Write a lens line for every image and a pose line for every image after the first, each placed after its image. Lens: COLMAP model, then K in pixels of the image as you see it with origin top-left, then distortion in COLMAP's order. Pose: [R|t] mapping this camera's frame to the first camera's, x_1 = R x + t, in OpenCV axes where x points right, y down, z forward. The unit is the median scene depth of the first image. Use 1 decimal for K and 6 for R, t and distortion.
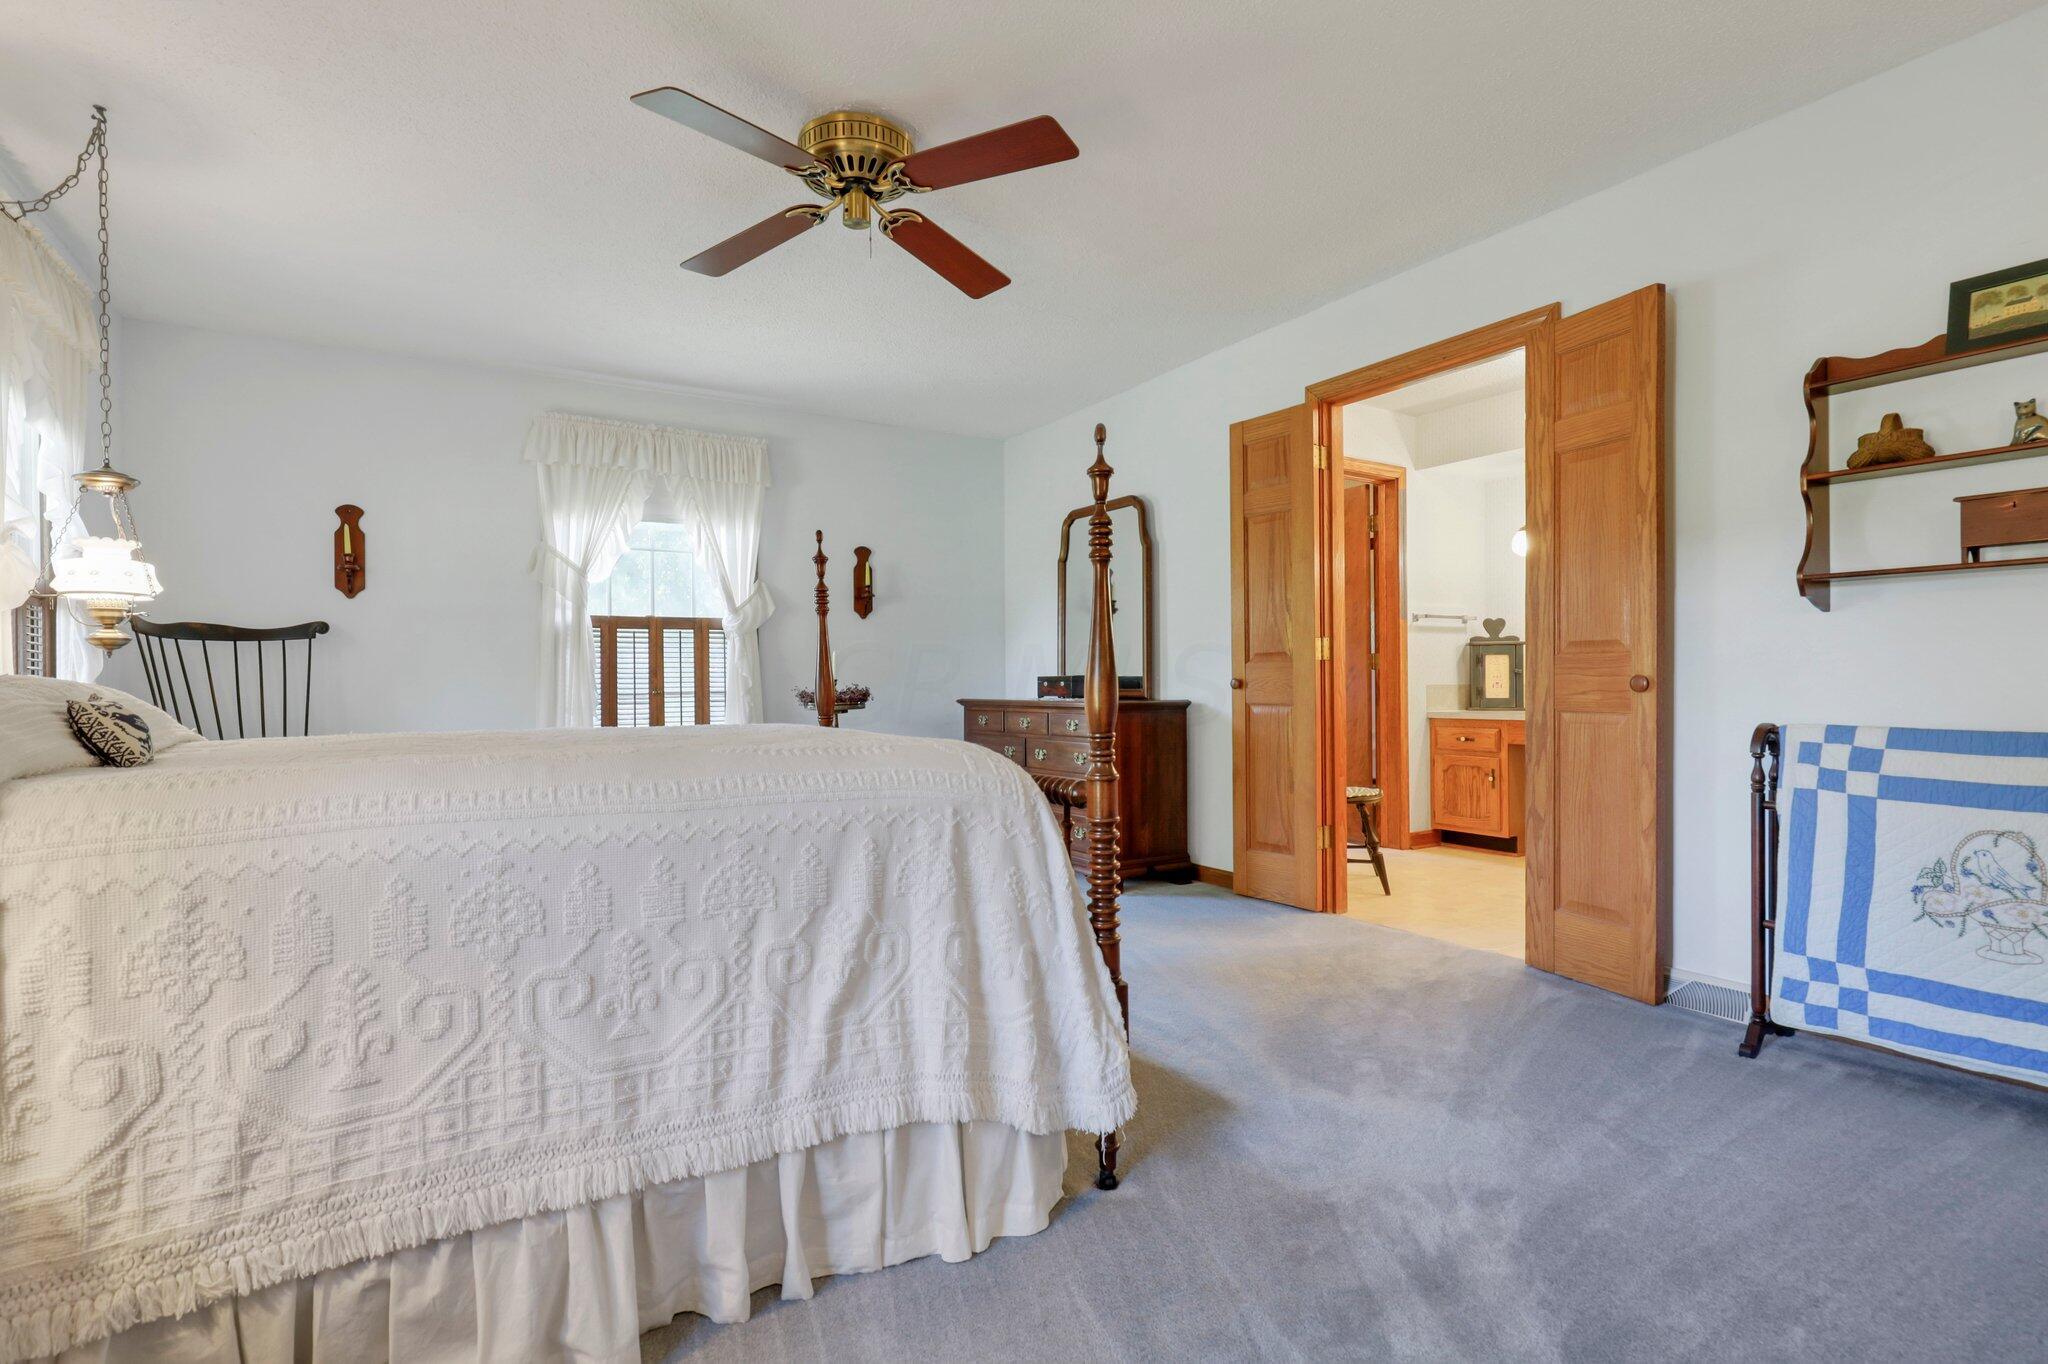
lens RADIAL K [[958.8, 0, 1059.9], [0, 958.8, 676.8], [0, 0, 1]] dist [-0.003355, 0.001724]
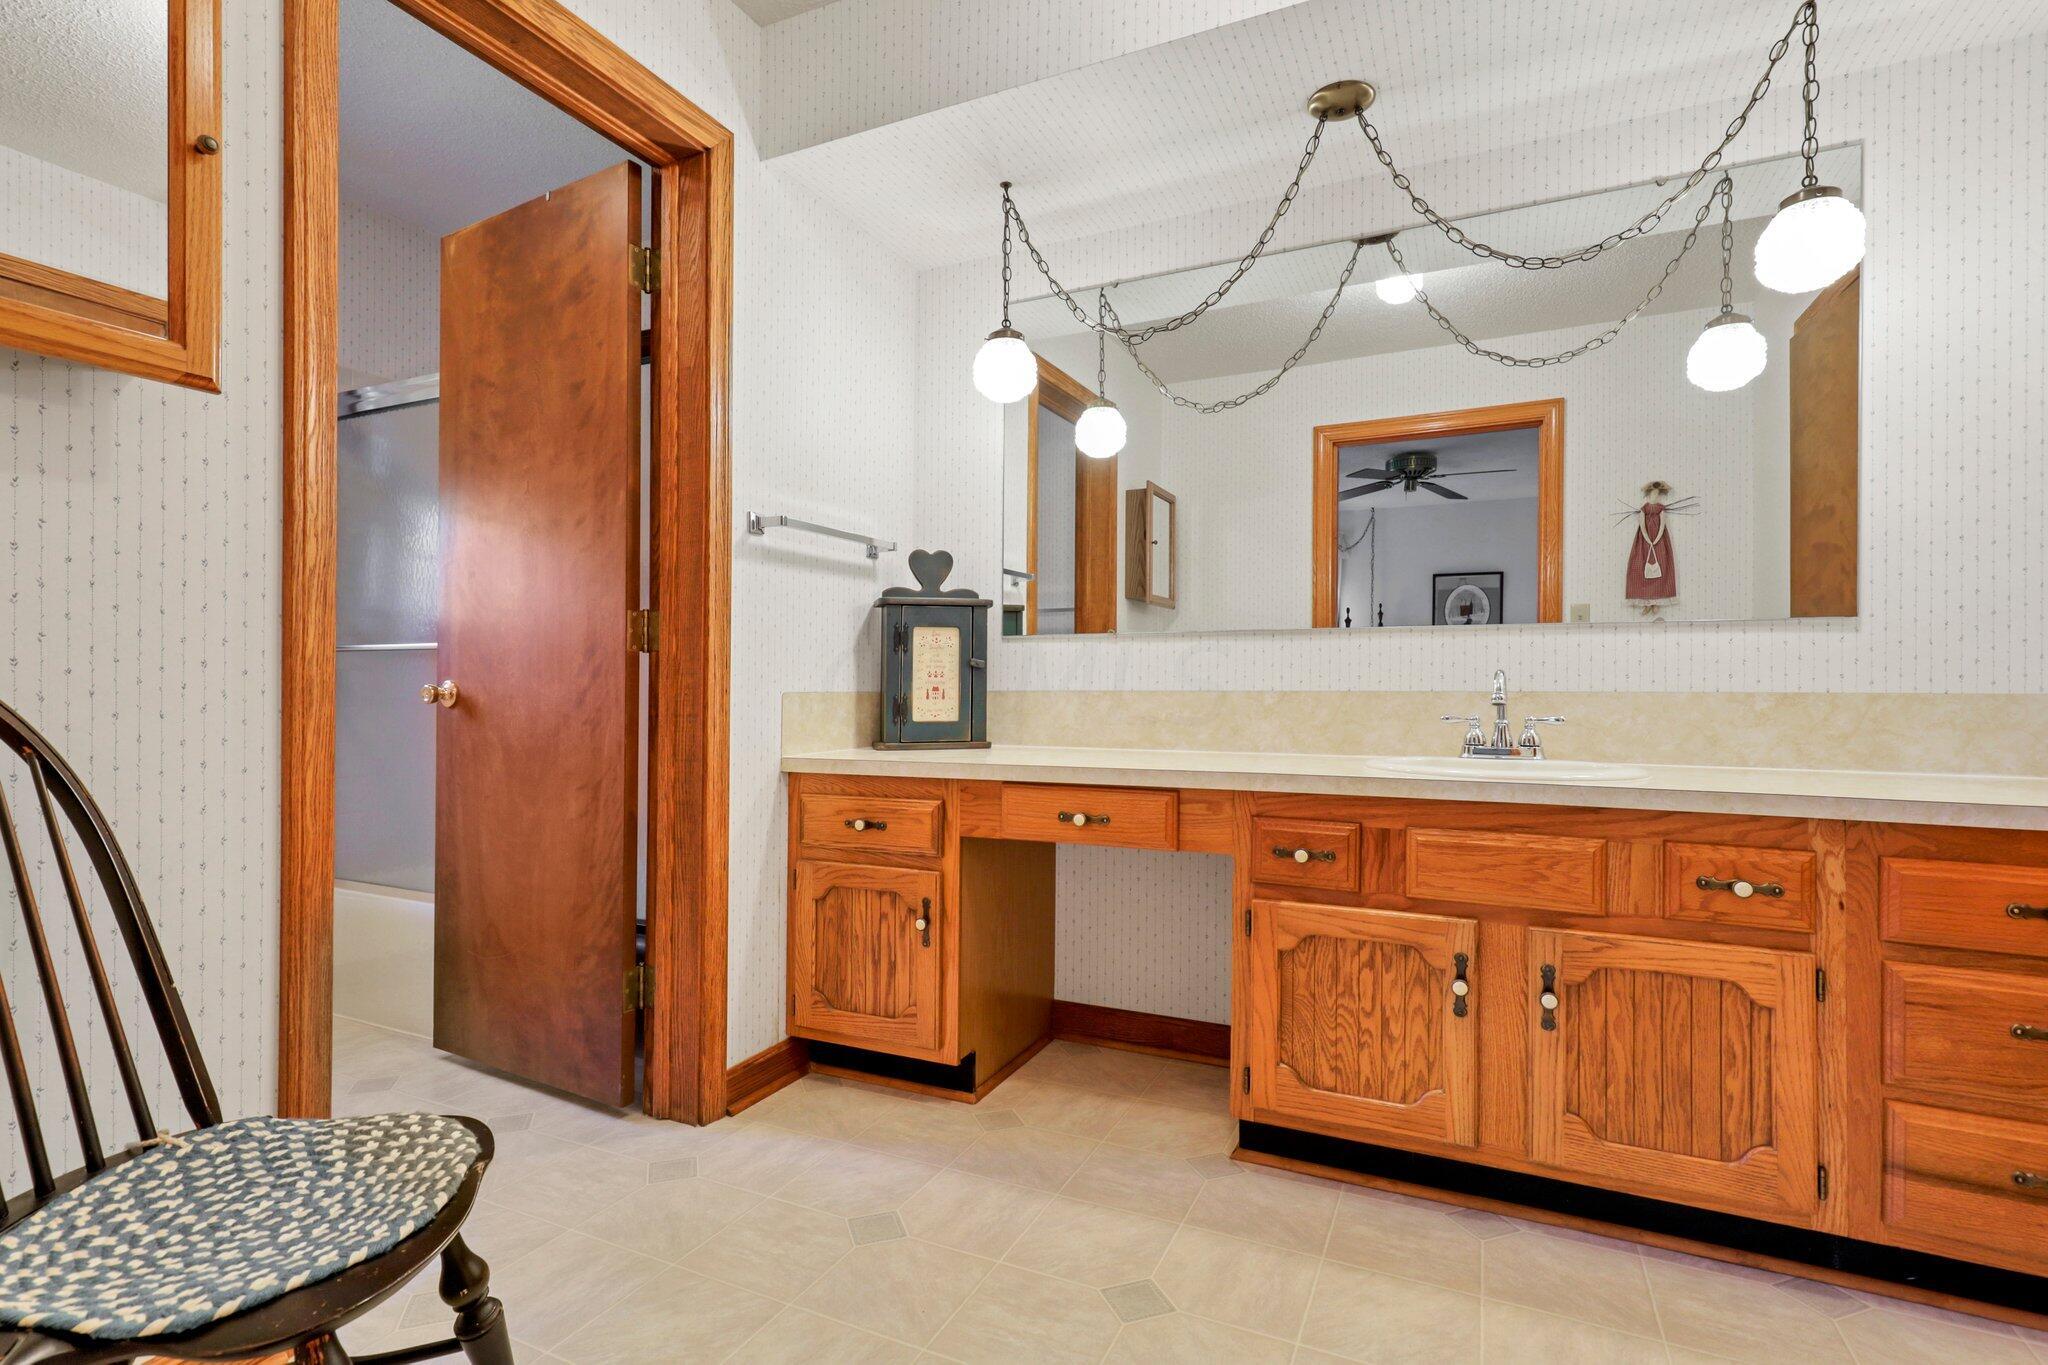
lens RADIAL K [[958.8, 0, 1023.8], [0, 958.8, 677.1], [0, 0, 1]] dist [-0.003355, 0.001724]
pose [[0.859353, 0.015980, 0.511132, 0.268035], [-0.016399, 0.999859, -0.003688, 0.001755], [-0.511119, -0.005212, 0.859494, 0.606990]]
